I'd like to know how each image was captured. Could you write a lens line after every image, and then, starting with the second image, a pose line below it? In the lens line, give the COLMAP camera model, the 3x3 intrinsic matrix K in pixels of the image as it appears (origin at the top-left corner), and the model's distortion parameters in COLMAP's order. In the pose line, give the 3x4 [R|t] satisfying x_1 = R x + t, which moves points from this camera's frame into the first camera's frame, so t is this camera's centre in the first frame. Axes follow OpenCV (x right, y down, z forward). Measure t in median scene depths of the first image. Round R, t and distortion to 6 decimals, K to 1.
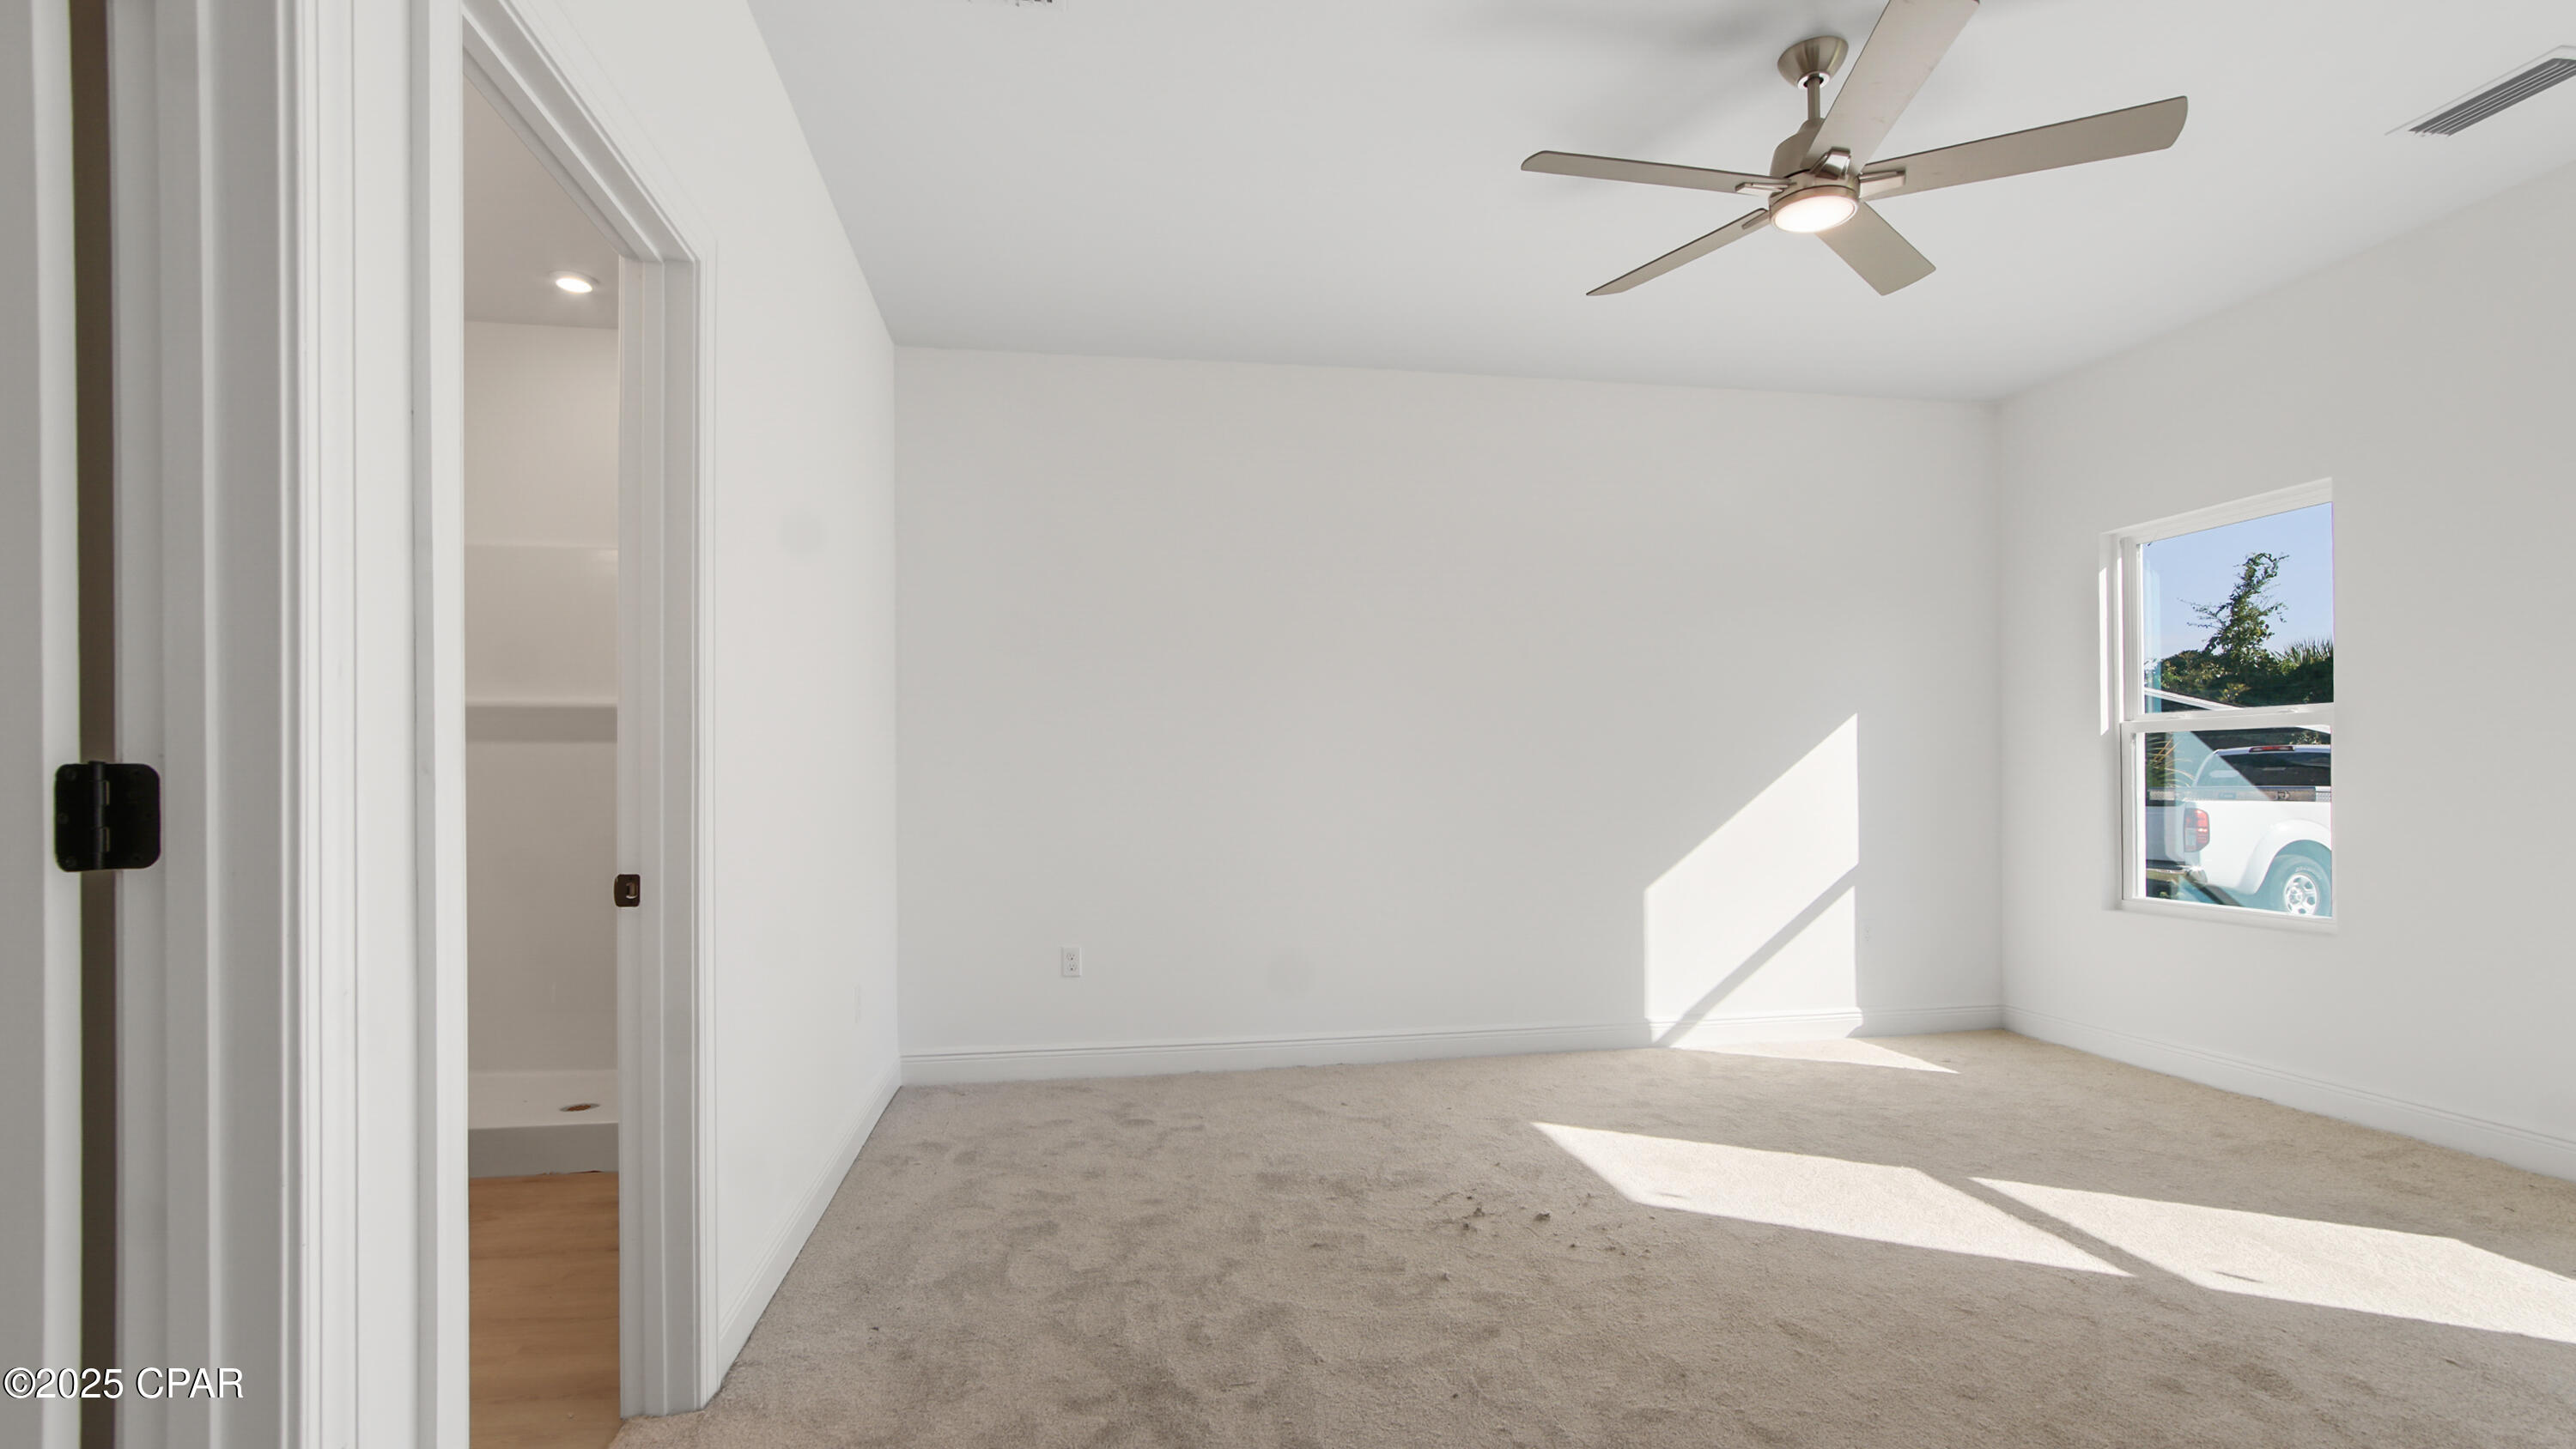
lens RADIAL K [[1153.0, 0, 1329.5], [0, 1153.0, 732.5], [0, 0, 1]] dist [-0.001368, 0.000063]
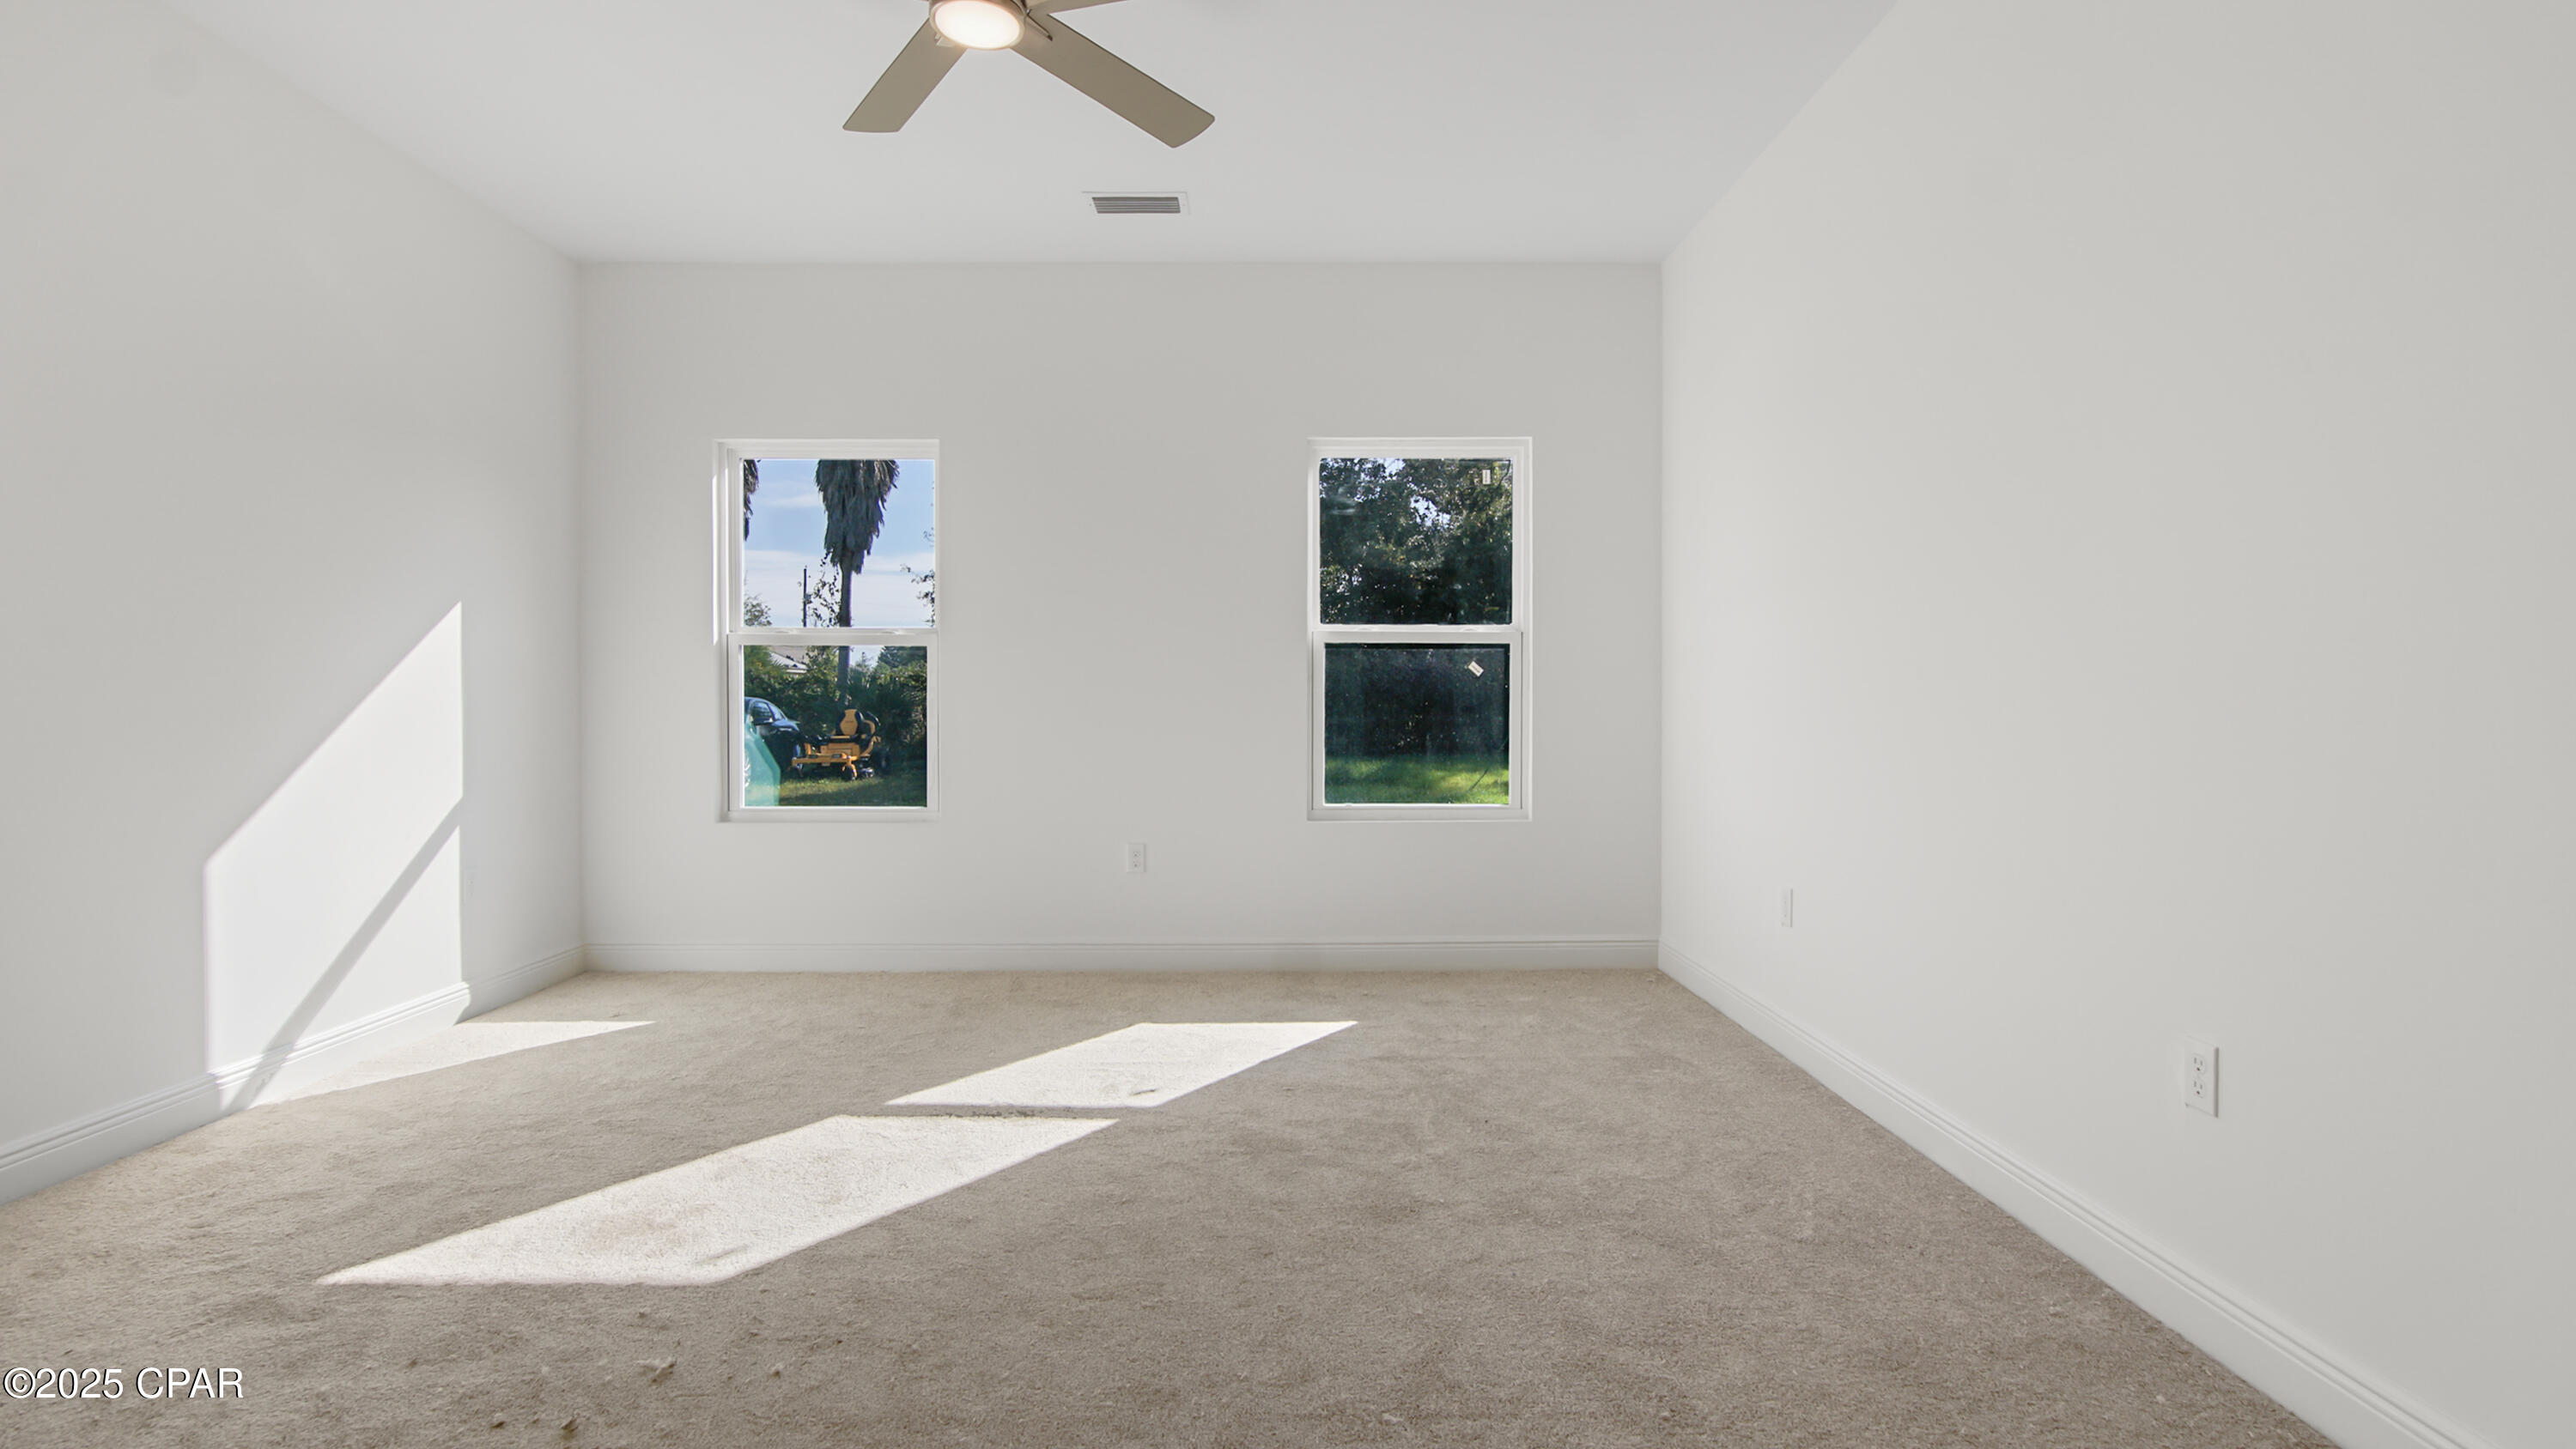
lens RADIAL K [[1172.0, 0, 1297.2], [0, 1172.0, 707.3], [0, 0, 1]] dist [-0.002912, 0.000045]
pose [[0.213284, -0.004694, 0.976979, -0.218121], [-0.039836, 0.999115, 0.013497, 0.023879], [-0.976178, -0.041797, 0.212908, 0.331429]]
